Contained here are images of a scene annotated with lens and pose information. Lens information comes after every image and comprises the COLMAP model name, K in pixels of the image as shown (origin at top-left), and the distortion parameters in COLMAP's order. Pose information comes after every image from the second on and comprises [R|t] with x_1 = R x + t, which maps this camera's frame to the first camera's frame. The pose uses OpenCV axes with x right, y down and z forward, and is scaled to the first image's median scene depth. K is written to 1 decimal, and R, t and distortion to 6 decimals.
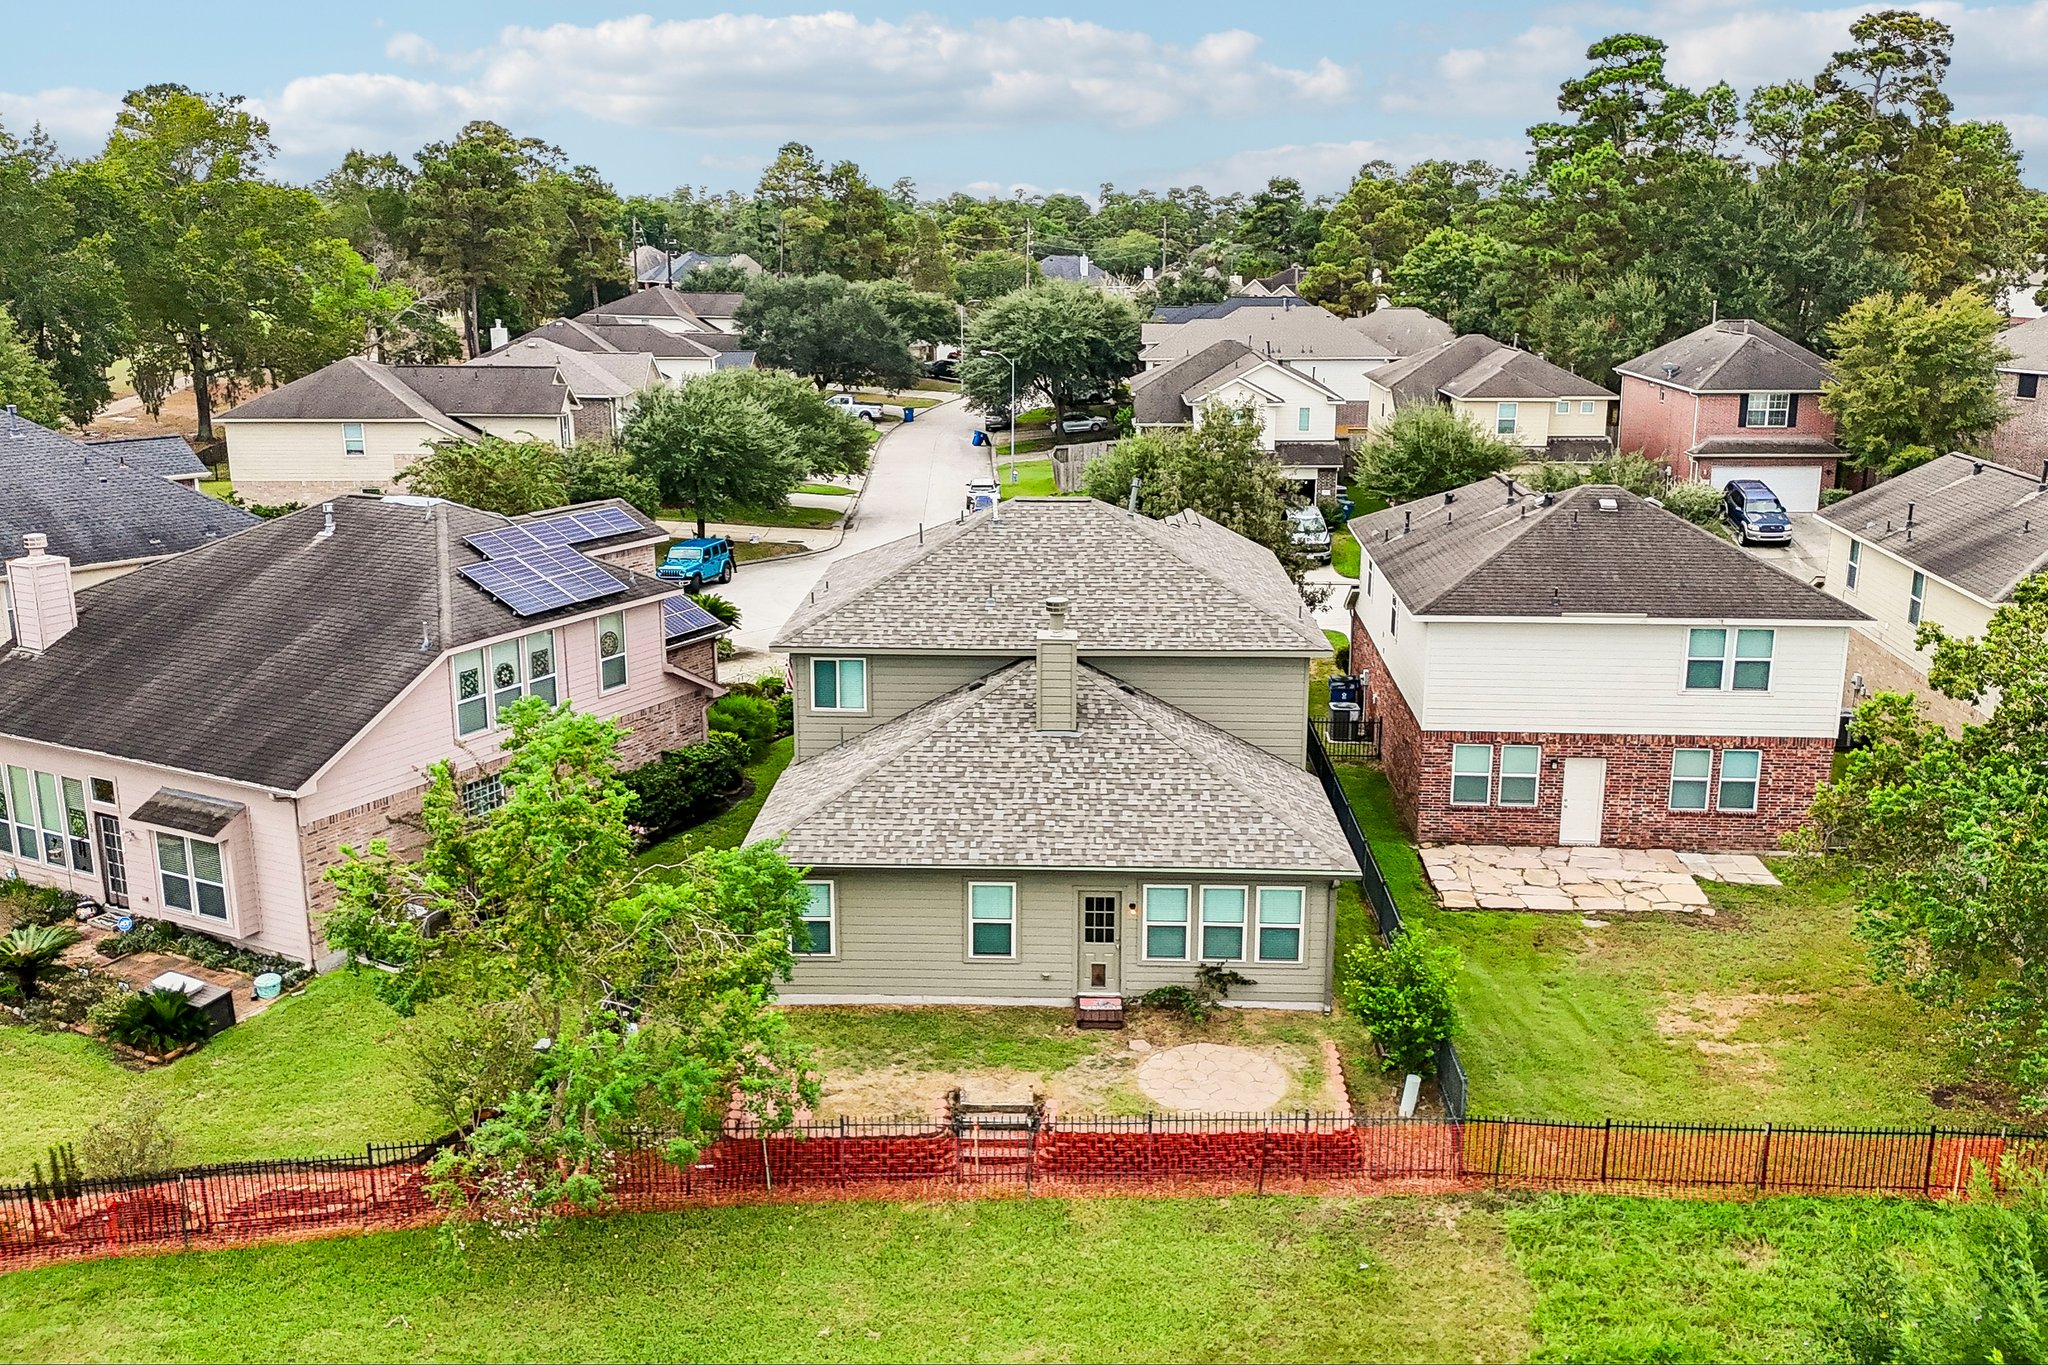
lens RADIAL K [[1784.9, 0, 1023.7], [0, 1784.9, 681.9], [0, 0, 1]] dist [0.080296, -0.083868]
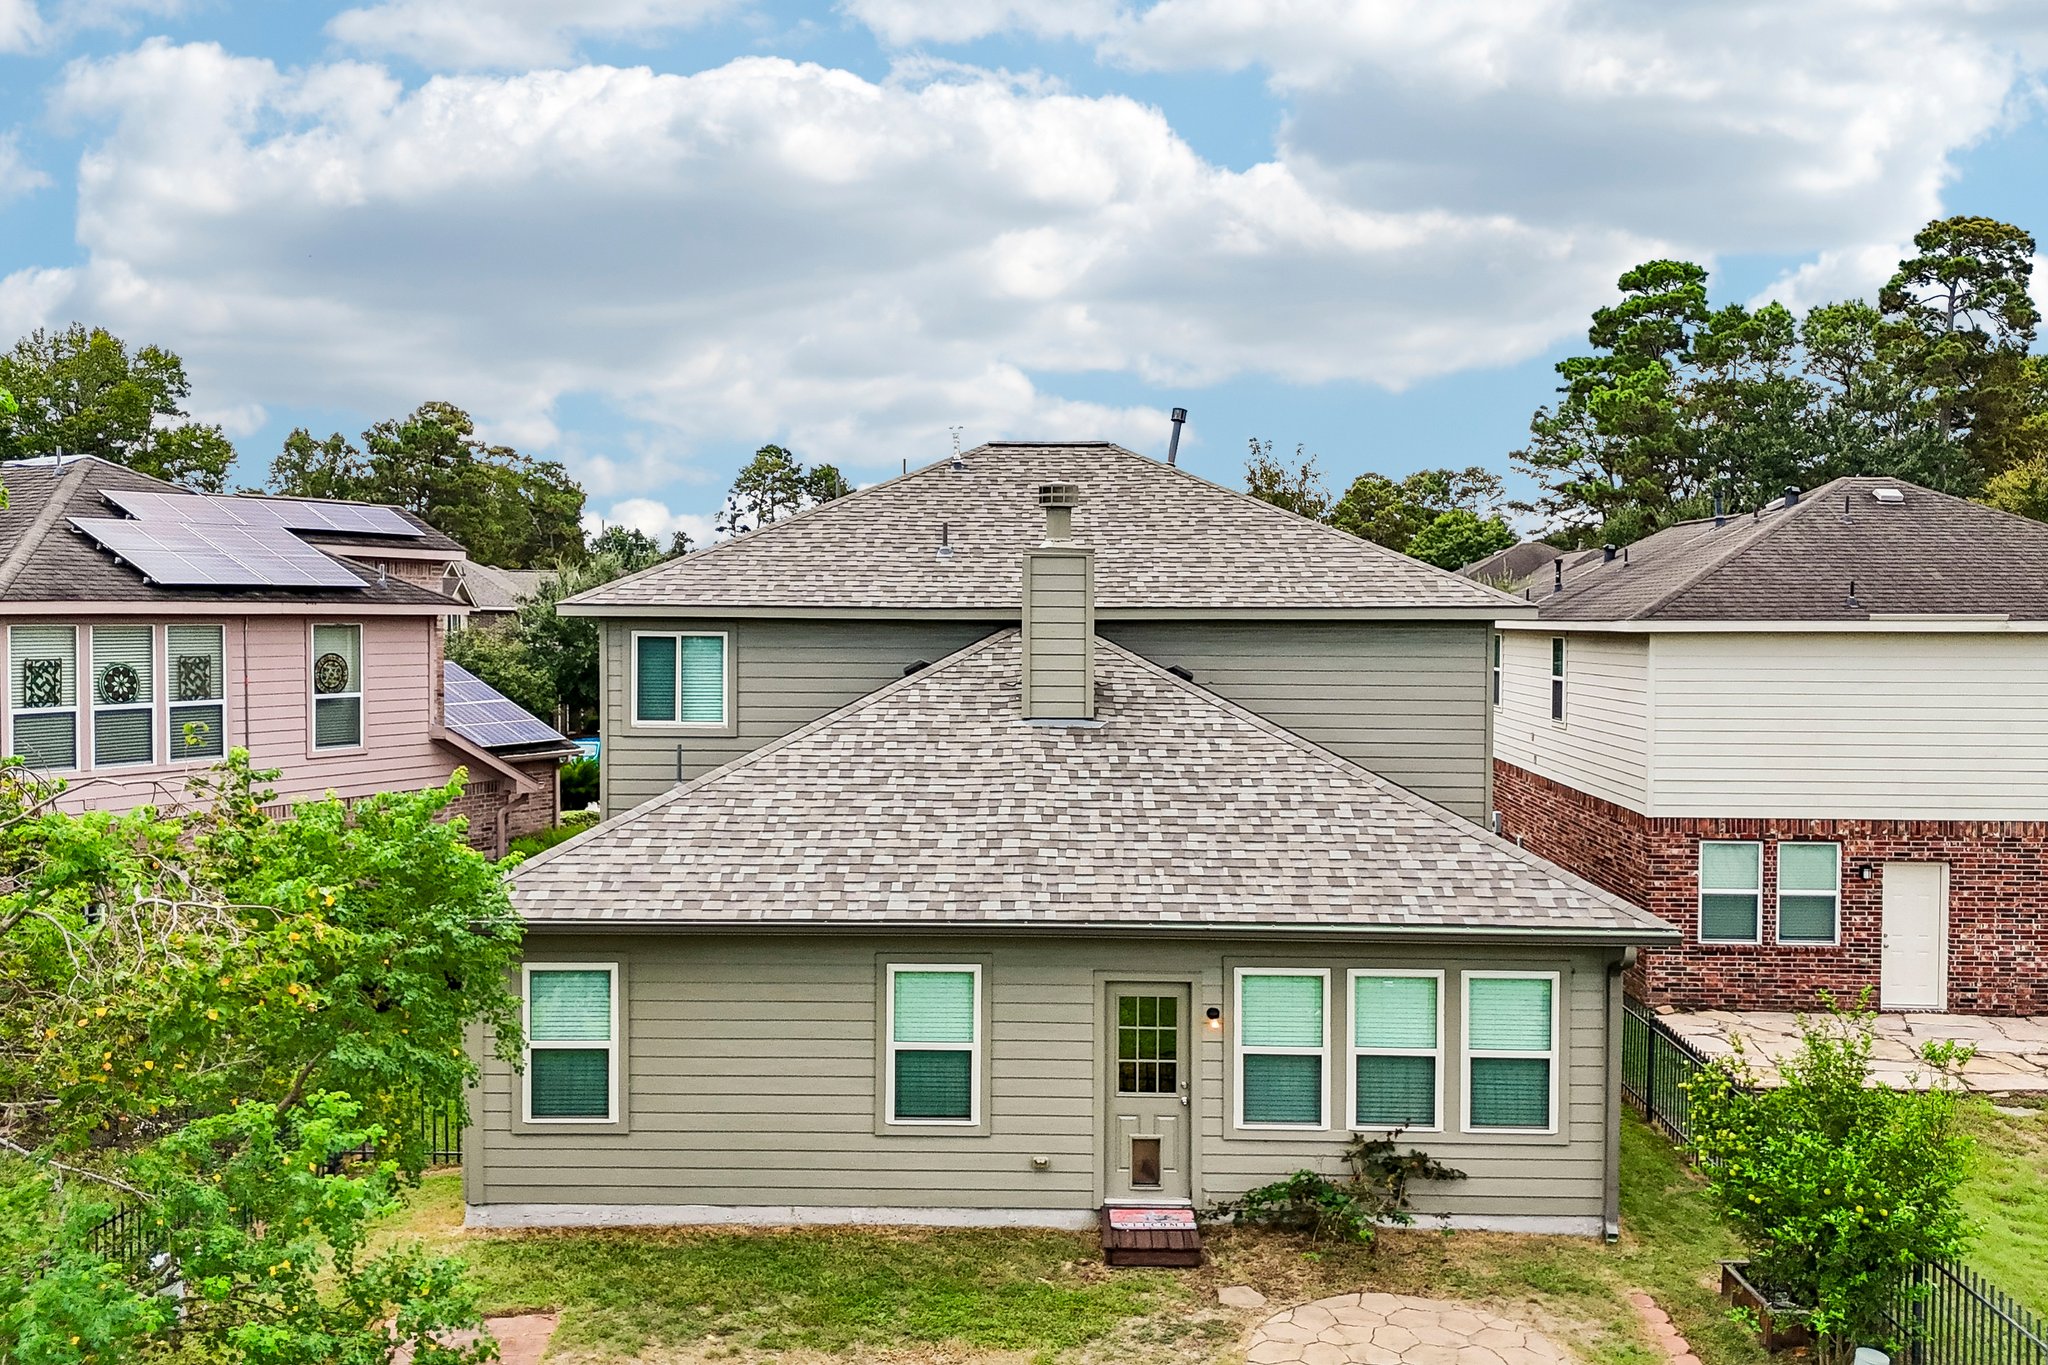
lens RADIAL K [[1783.9, 0, 1027.7], [0, 1783.9, 679.2], [0, 0, 1]] dist [0.085091, -0.125939]
pose [[0.999947, 0.001671, 0.010113, 0.003277], [0.000456, 0.978391, -0.206765, 0.125850], [-0.010240, 0.206759, 0.978338, 0.447786]]
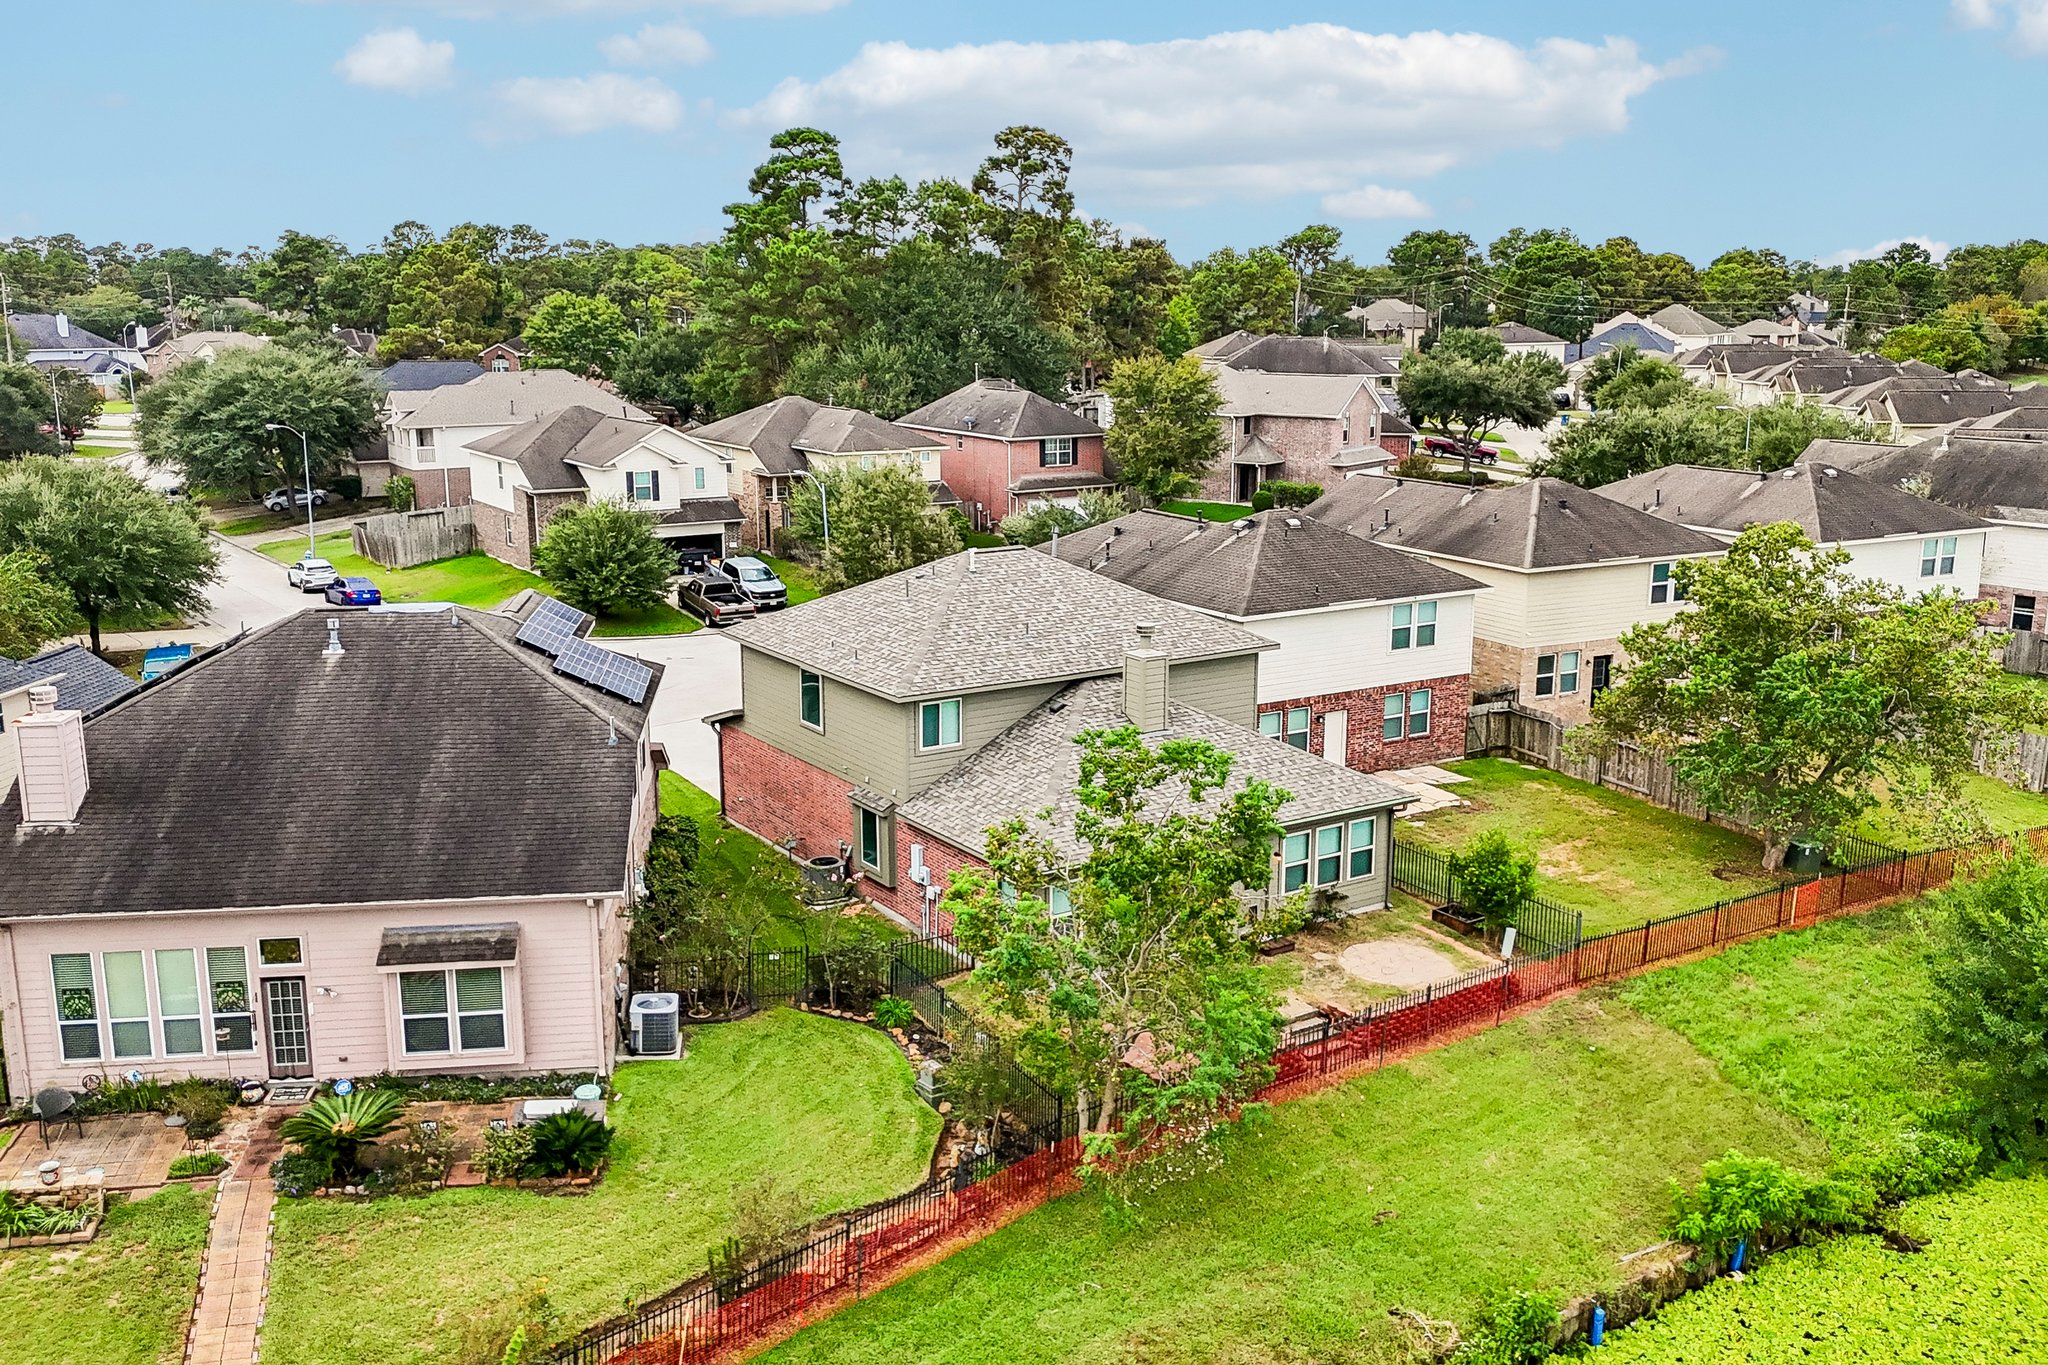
lens RADIAL K [[1782.9, 0, 1024.0], [0, 1782.9, 682.5], [0, 0, 1]] dist [0.114599, -0.193009]
pose [[0.817236, -0.123299, 0.562959, -0.716612], [0.139416, 0.990128, 0.014470, -0.034893], [-0.559186, 0.066660, 0.826358, 0.039971]]
